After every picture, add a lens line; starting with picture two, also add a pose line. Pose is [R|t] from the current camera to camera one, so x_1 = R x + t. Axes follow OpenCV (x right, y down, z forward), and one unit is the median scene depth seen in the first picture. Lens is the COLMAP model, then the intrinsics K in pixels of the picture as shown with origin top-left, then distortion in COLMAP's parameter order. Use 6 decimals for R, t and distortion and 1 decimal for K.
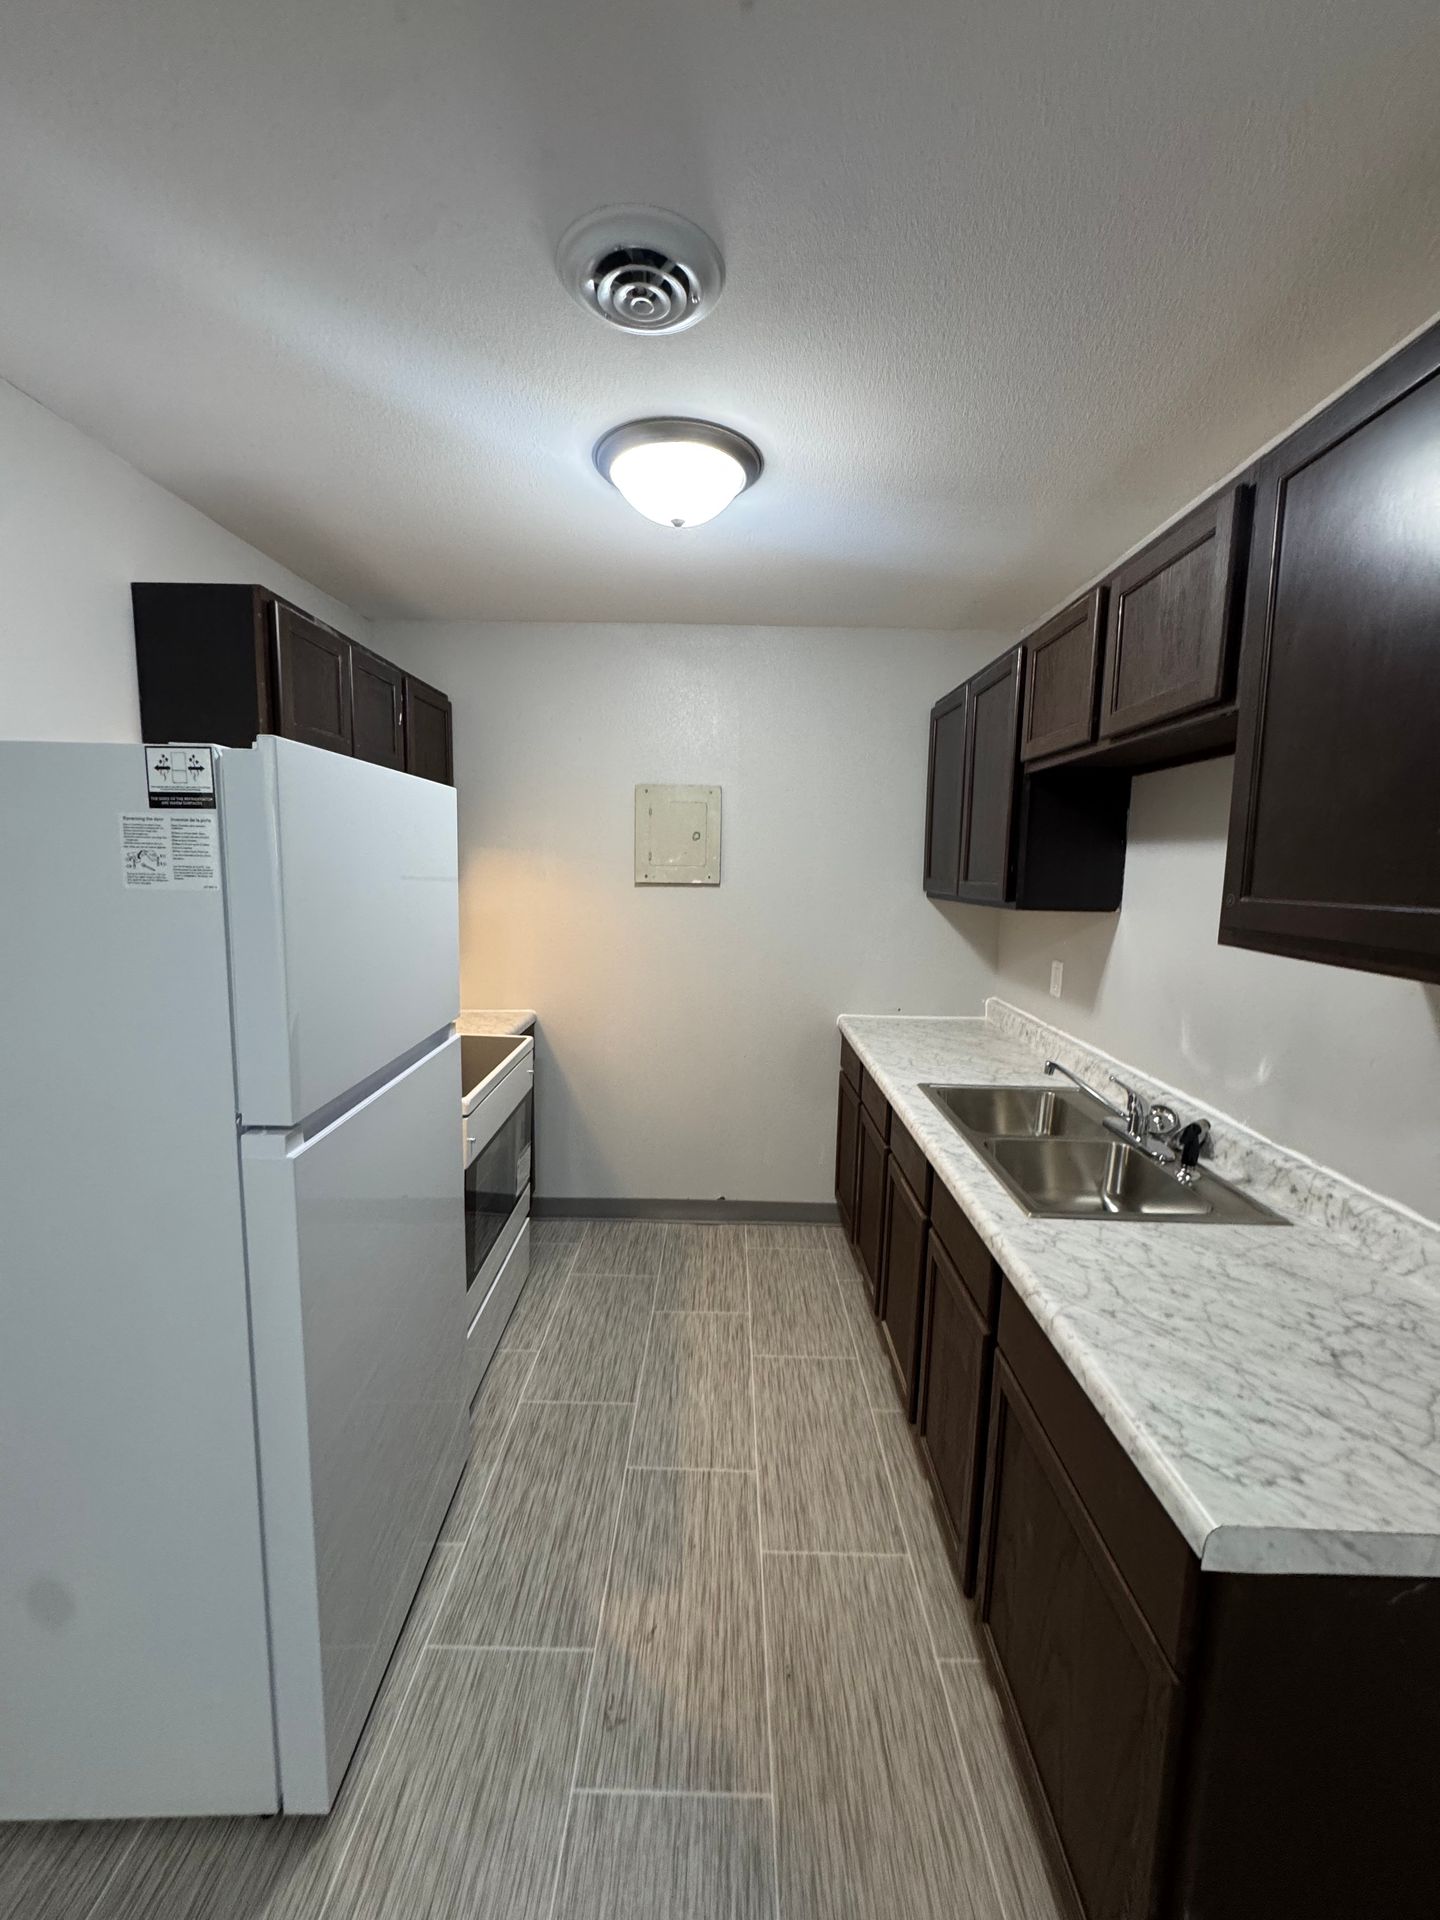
lens RADIAL K [[758.3, 0, 720.0], [0, 758.3, 960.0], [0, 0, 1]] dist [-0.011722, 0.003350]
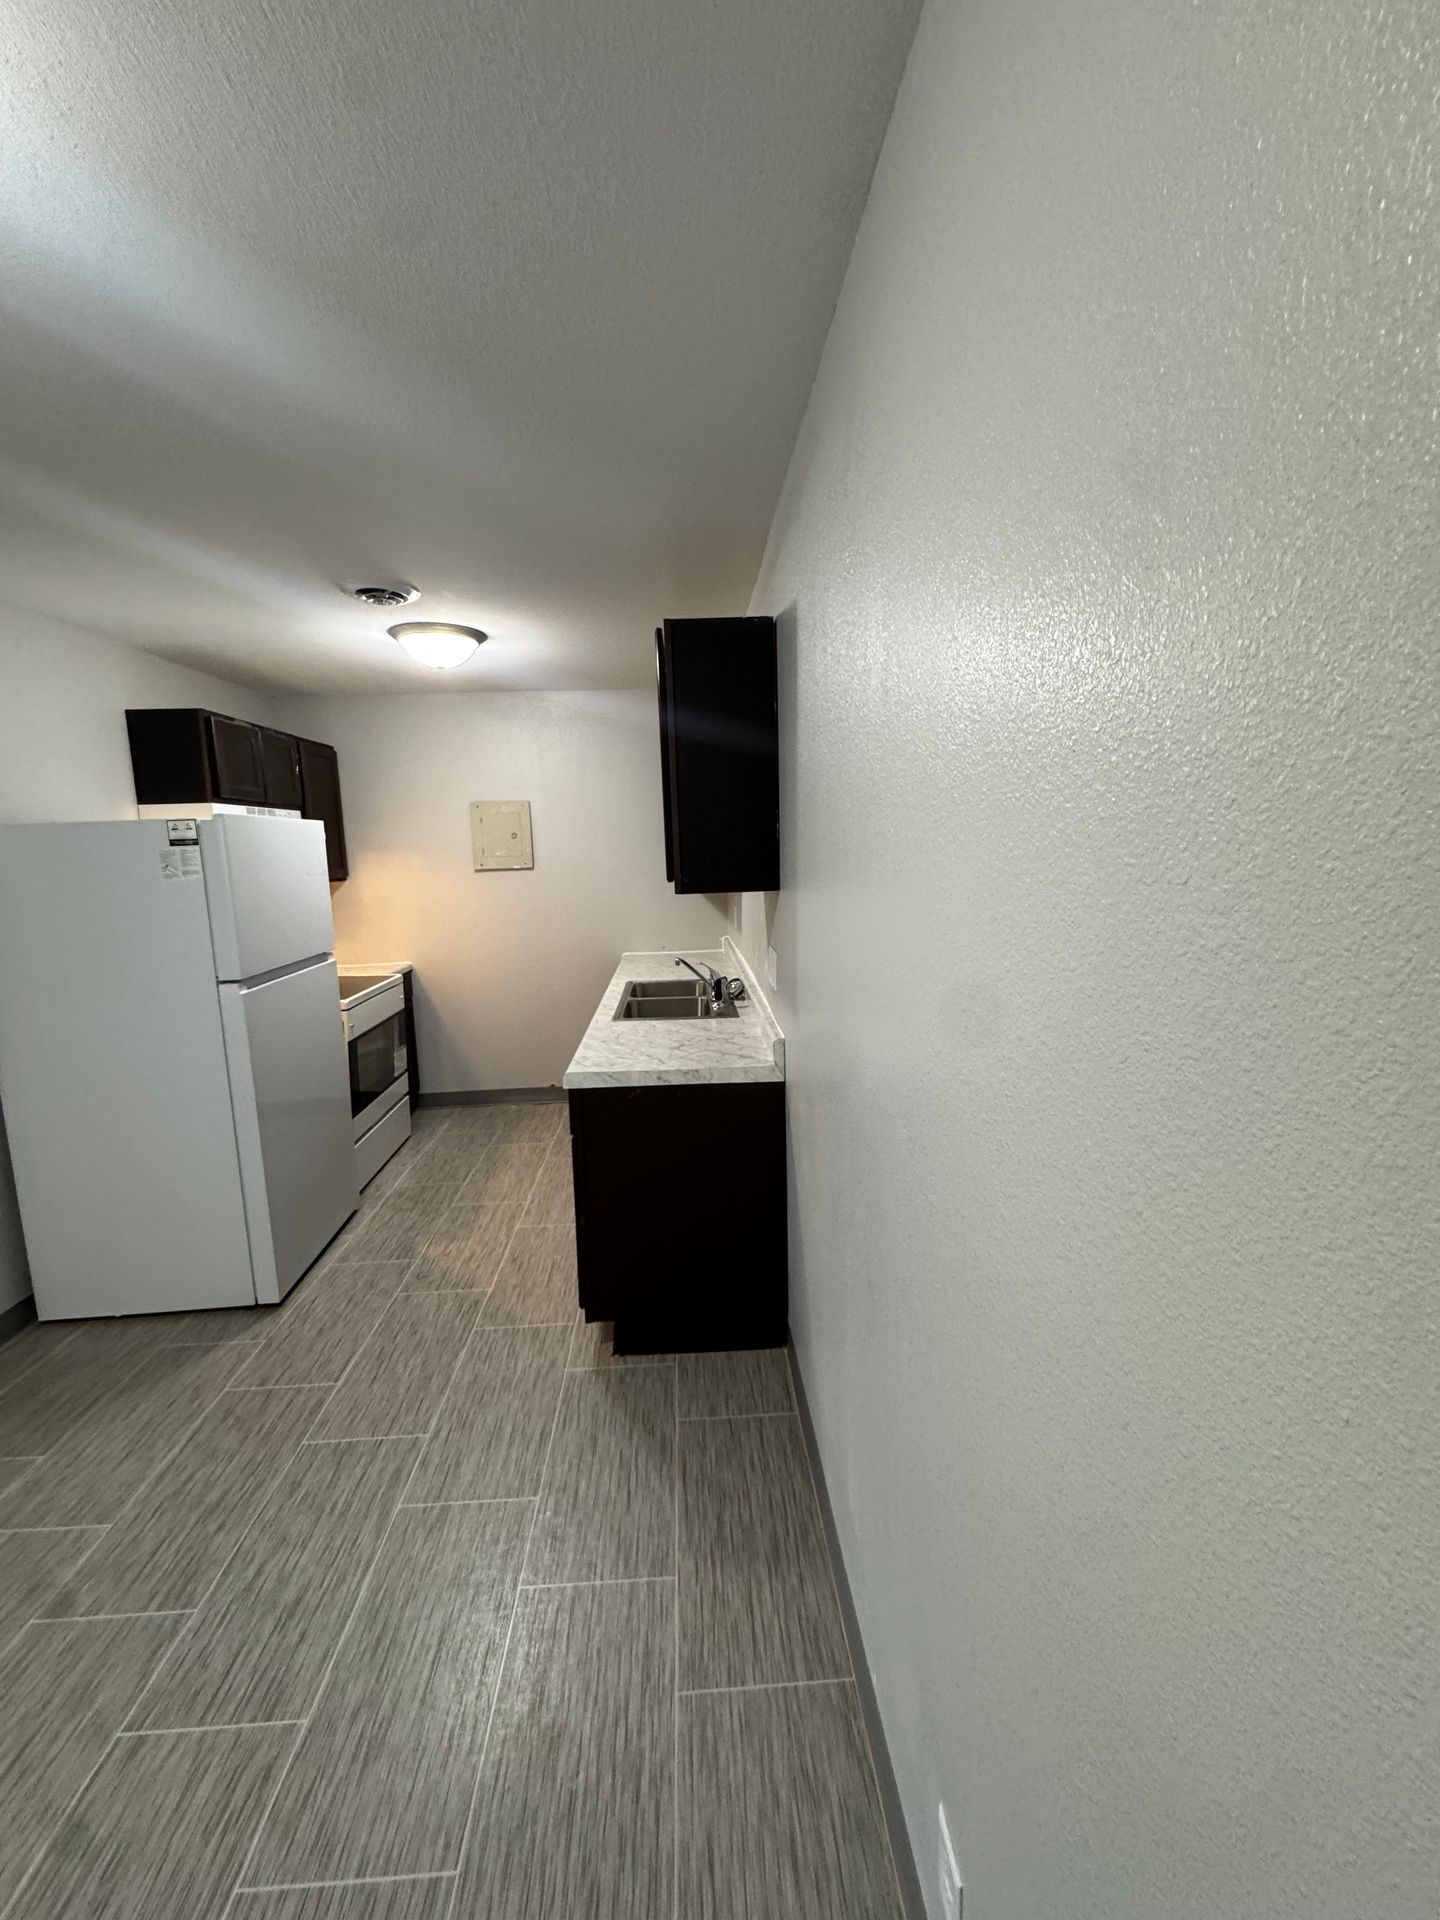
lens RADIAL K [[758.3, 0, 720.0], [0, 758.3, 960.0], [0, 0, 1]] dist [-0.011722, 0.003350]
pose [[0.996820, -0.054054, 0.058558, 0.481248], [0.052804, 0.998347, 0.022697, 0.114717], [-0.059688, -0.019532, 0.998026, -0.879086]]
